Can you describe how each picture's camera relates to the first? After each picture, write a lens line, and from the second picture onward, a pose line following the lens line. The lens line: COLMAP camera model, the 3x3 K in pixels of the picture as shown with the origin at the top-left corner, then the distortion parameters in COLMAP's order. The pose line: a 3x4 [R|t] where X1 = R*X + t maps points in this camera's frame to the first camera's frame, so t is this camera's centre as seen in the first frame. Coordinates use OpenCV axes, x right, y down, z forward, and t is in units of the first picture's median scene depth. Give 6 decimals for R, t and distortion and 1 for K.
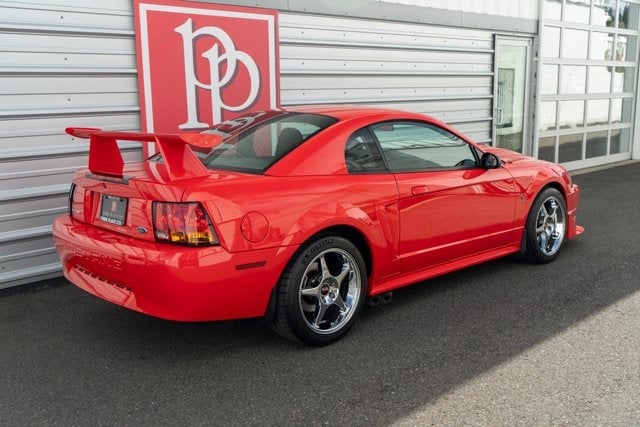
lens RADIAL K [[659.0, 0, 320.0], [0, 659.0, 213.5], [0, 0, 1]] dist [0.000810, 0.007569]
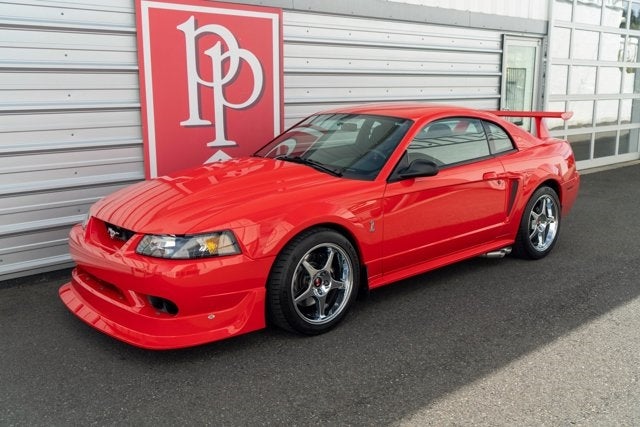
lens RADIAL K [[623.4, 0, 320.0], [0, 623.4, 213.5], [0, 0, 1]] dist [0.000444, 0.008082]
pose [[0.999182, 0.019335, -0.035505, 0.035835], [-0.018743, 0.999681, 0.016910, -0.013256], [0.035820, -0.016230, 0.999226, 0.046760]]
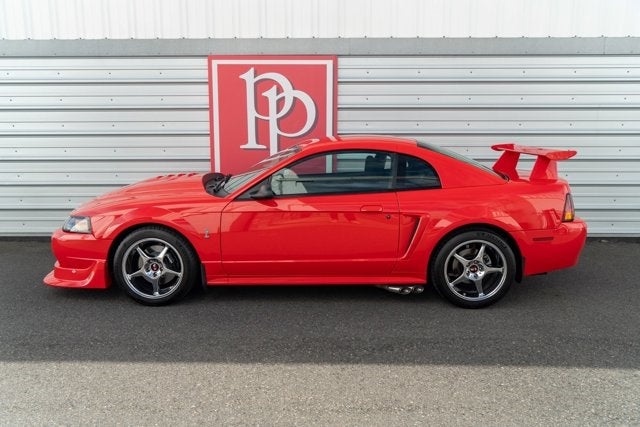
lens RADIAL K [[518.1, 0, 320.0], [0, 518.1, 213.5], [0, 0, 1]] dist [-0.000999, 0.006458]
pose [[0.712308, 0.140738, -0.687612, 0.653095], [-0.139124, 0.988562, 0.058214, -0.077137], [0.687940, 0.054197, 0.723741, 0.325622]]
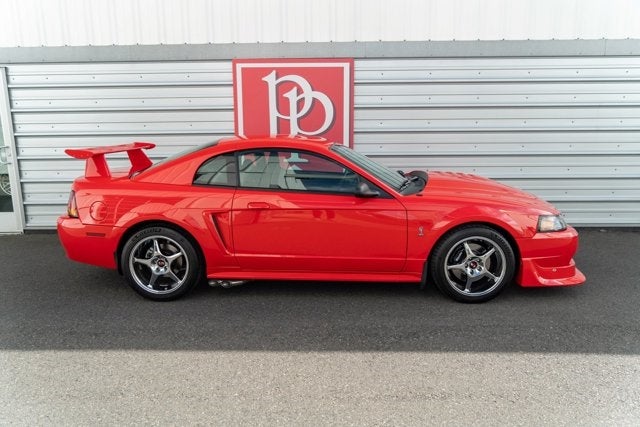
lens RADIAL K [[471.4, 0, 320.0], [0, 471.4, 213.5], [0, 0, 1]] dist [-0.004833, -0.001117]
pose [[0.706455, 0.150107, -0.691657, 0.614227], [-0.132810, 0.988006, 0.078770, -0.076819], [0.695185, 0.036211, 0.717918, 0.323840]]
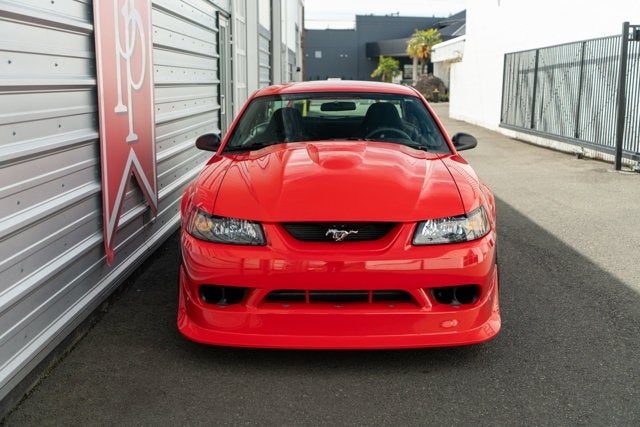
lens RADIAL K [[828.4, 0, 320.0], [0, 828.4, 213.5], [0, 0, 1]] dist [0.030467, 0.037321]
pose [[0.701616, -0.098090, 0.705772, -0.682493], [0.121532, 0.992440, 0.017115, -0.008505], [-0.702115, 0.073766, 0.708233, 0.210529]]
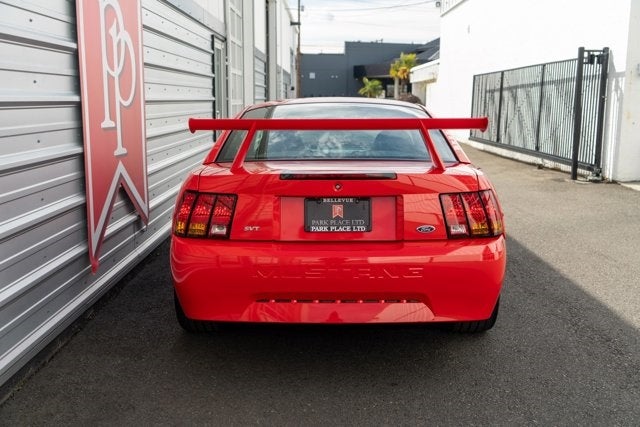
lens RADIAL K [[717.6, 0, 320.0], [0, 717.6, 213.5], [0, 0, 1]] dist [0.021449, 0.024471]
pose [[0.696024, -0.096106, 0.711558, -0.612884], [0.118319, 0.992806, 0.018356, -0.017399], [-0.708203, 0.071414, 0.702388, 0.251454]]
